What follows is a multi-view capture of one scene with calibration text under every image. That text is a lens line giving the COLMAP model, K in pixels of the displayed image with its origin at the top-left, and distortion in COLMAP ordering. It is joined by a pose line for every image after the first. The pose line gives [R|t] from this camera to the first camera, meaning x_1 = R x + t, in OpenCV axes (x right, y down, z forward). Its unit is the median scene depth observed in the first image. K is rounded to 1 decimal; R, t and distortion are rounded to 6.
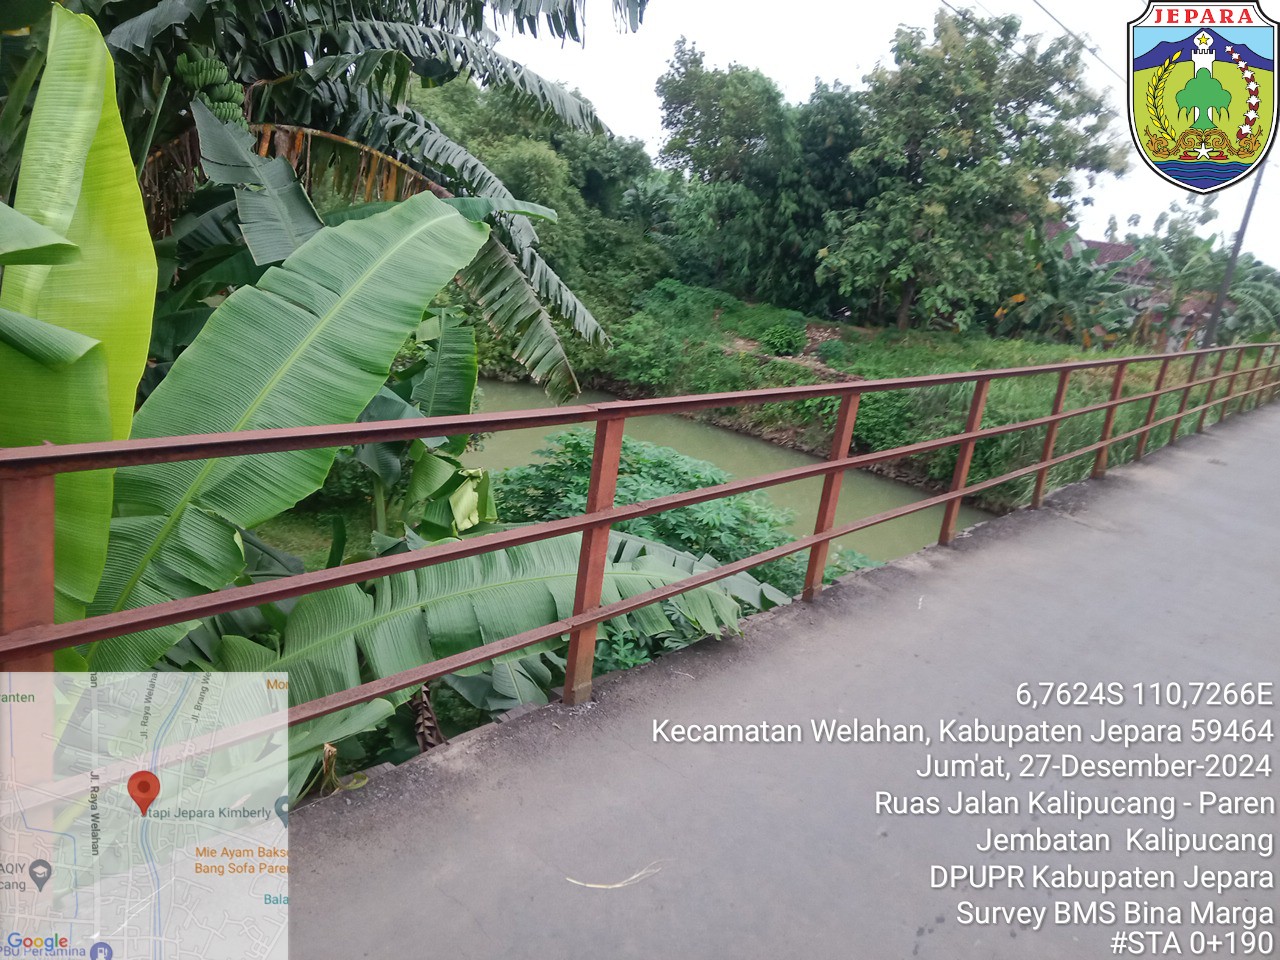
lens RADIAL K [[957.7, 0, 640.0], [0, 957.7, 480.0], [0, 0, 1]] dist [0.077390, -0.102089]
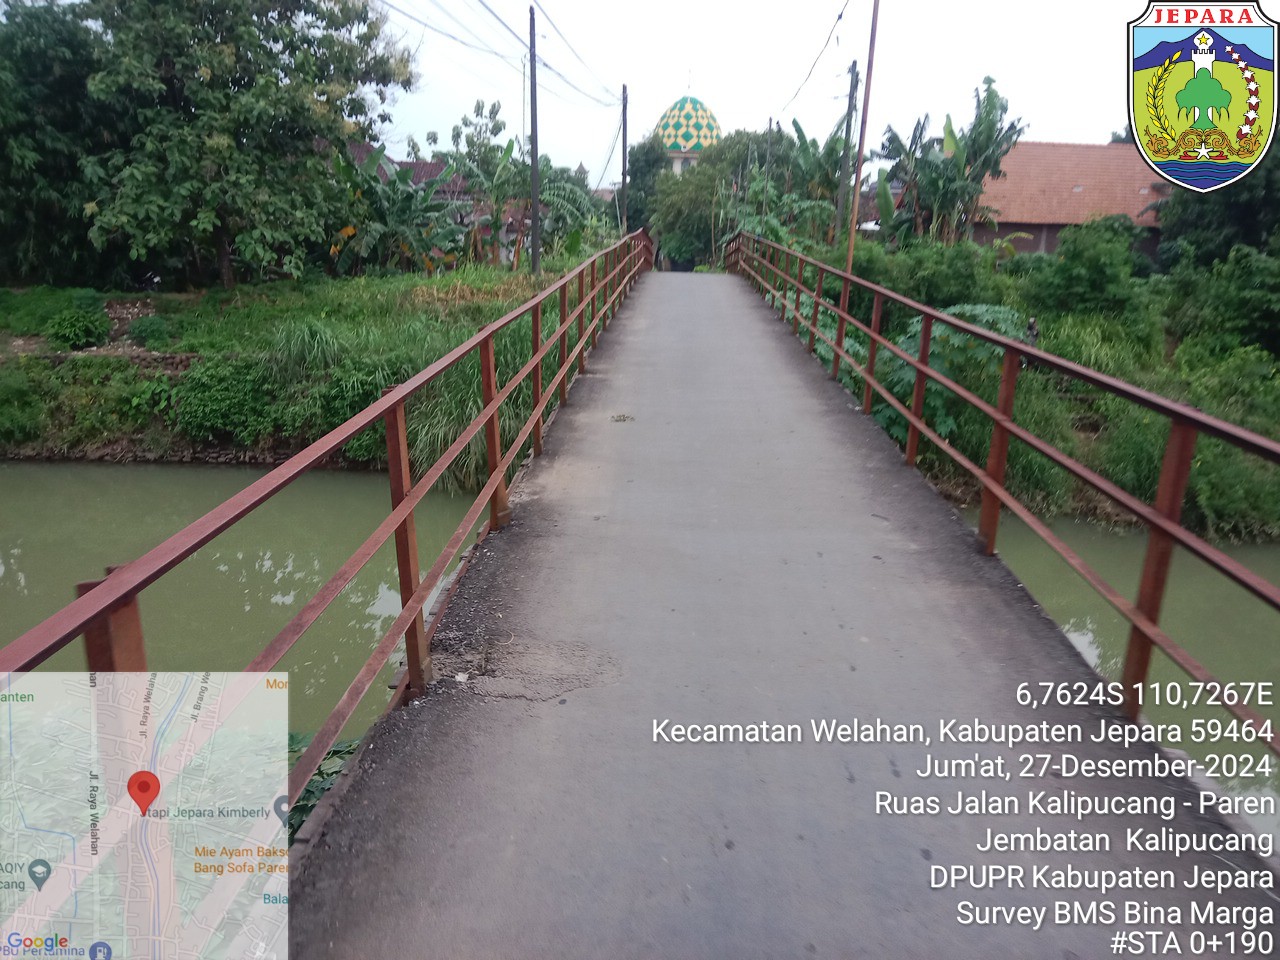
lens RADIAL K [[957.7, 0, 640.0], [0, 957.7, 480.0], [0, 0, 1]] dist [0.077390, -0.102089]
pose [[0.788667, -0.293860, 0.540047, 0.047807], [0.260021, 0.955381, 0.140133, -0.020292], [-0.557130, 0.029906, 0.829886, 0.097384]]
